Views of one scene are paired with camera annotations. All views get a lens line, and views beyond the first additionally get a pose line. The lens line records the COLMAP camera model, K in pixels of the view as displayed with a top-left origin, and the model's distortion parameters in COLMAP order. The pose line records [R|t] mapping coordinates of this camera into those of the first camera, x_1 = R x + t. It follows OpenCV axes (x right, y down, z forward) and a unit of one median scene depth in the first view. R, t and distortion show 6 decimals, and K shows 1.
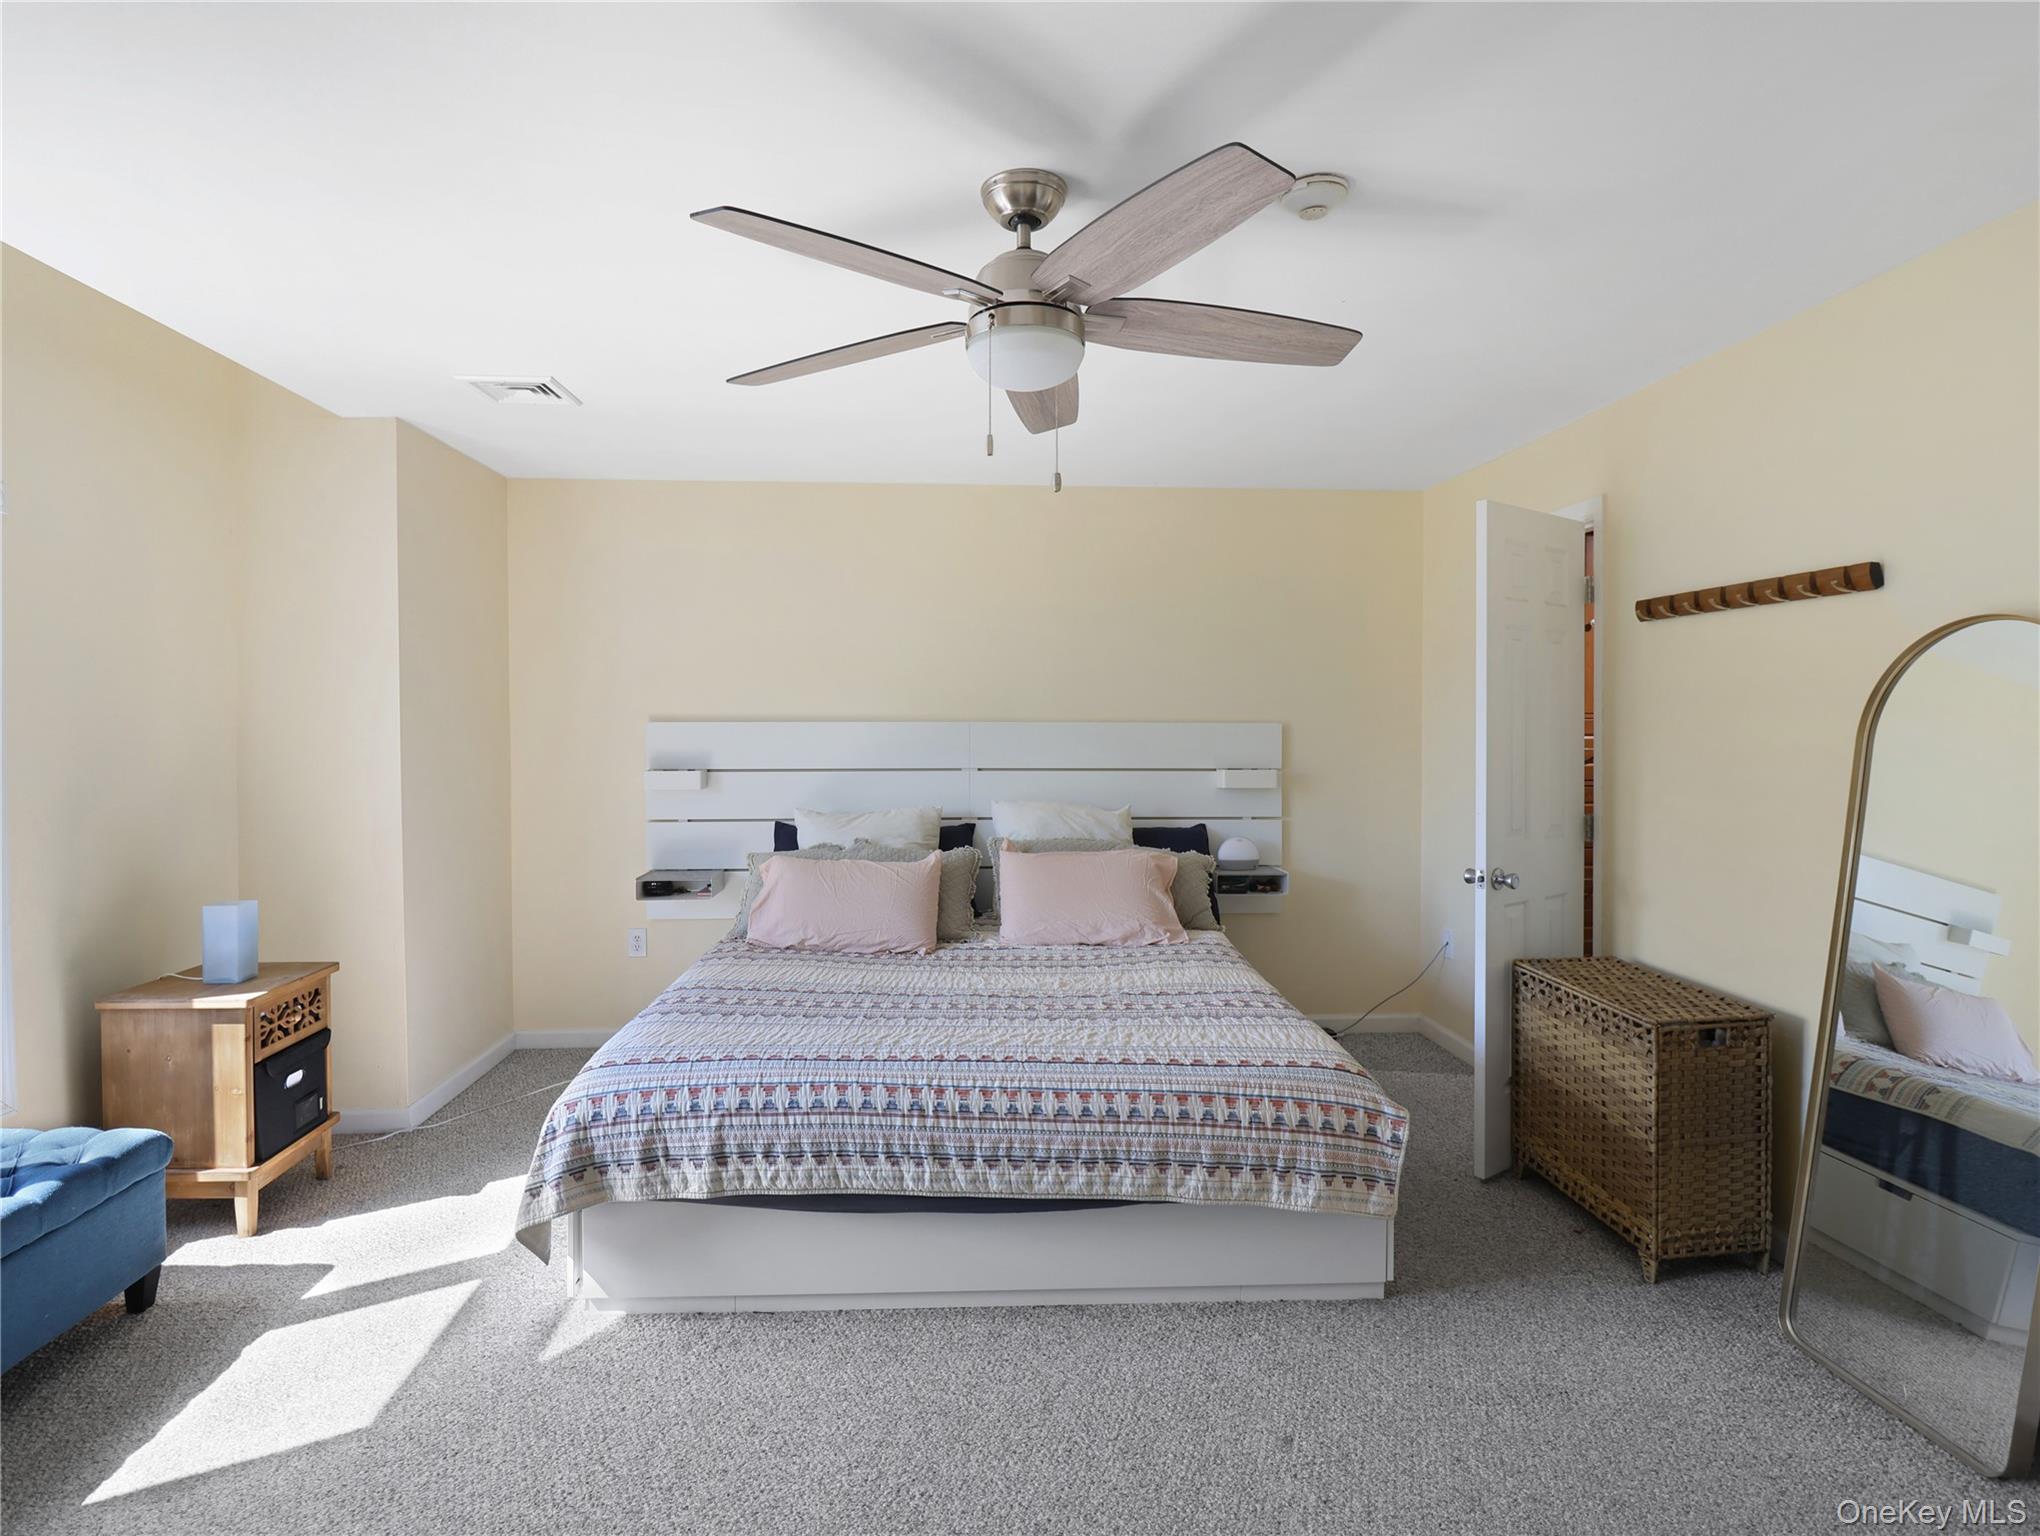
lens RADIAL K [[1064.5, 0, 1005.5], [0, 1064.5, 740.6], [0, 0, 1]] dist [0.001367, -0.014795]
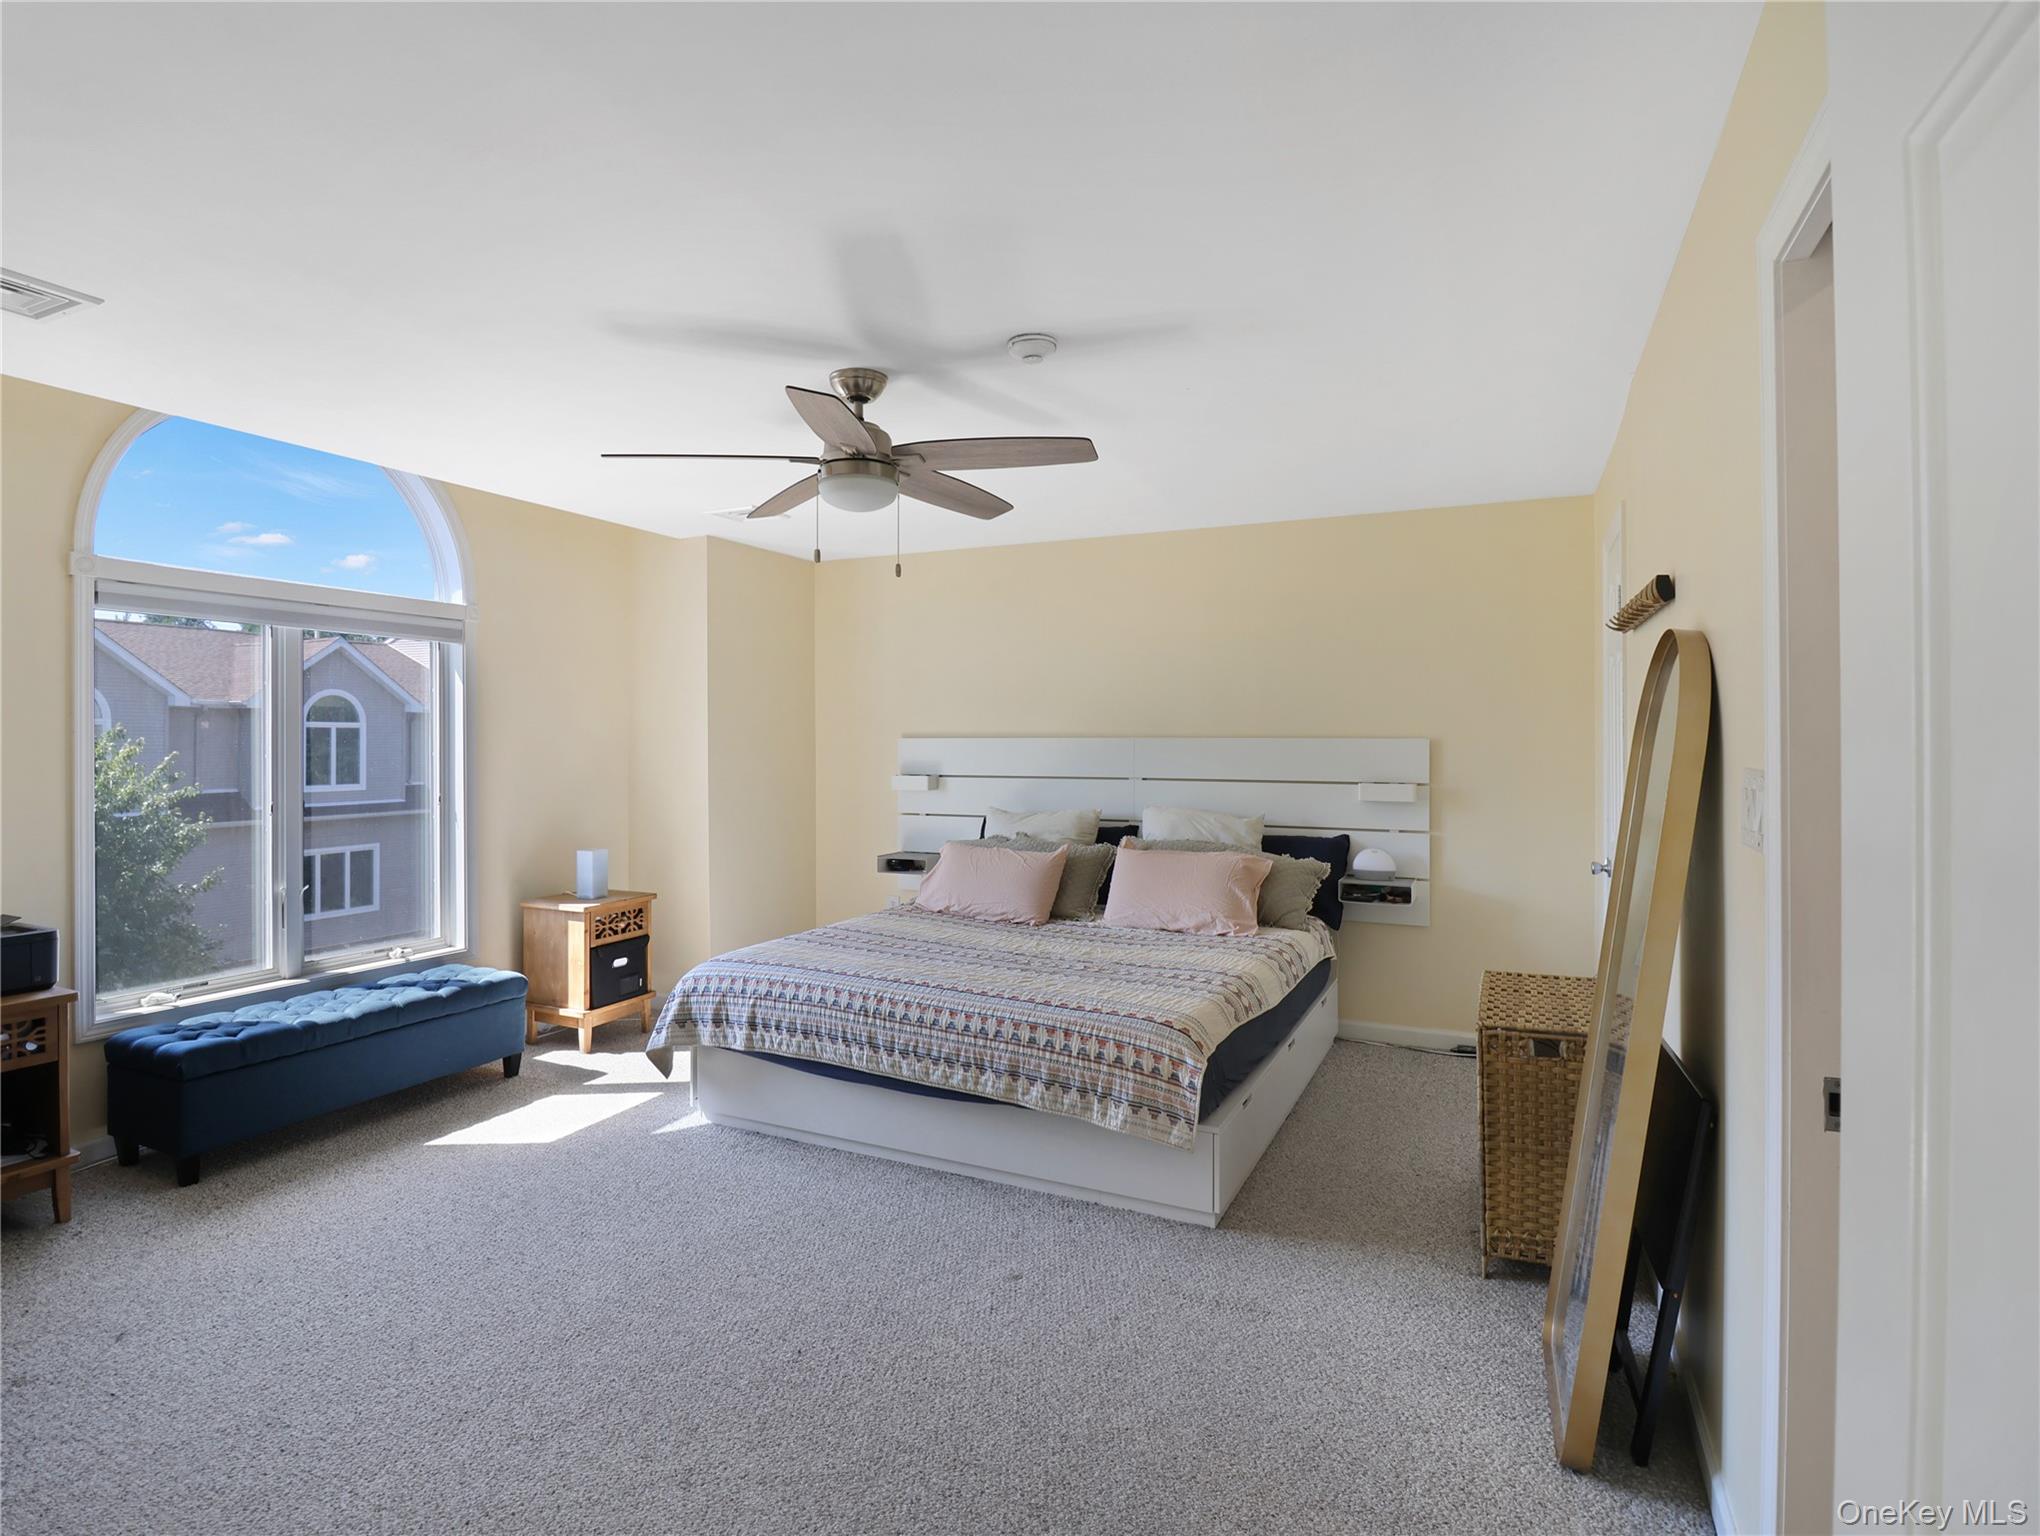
lens RADIAL K [[1064.5, 0, 1001.0], [0, 1064.5, 740.5], [0, 0, 1]] dist [0.001367, -0.014795]
pose [[0.874994, -0.000380, -0.484134, 0.764539], [-0.006838, 0.999890, -0.013144, 0.002811], [0.484086, 0.014812, 0.874895, -0.161292]]
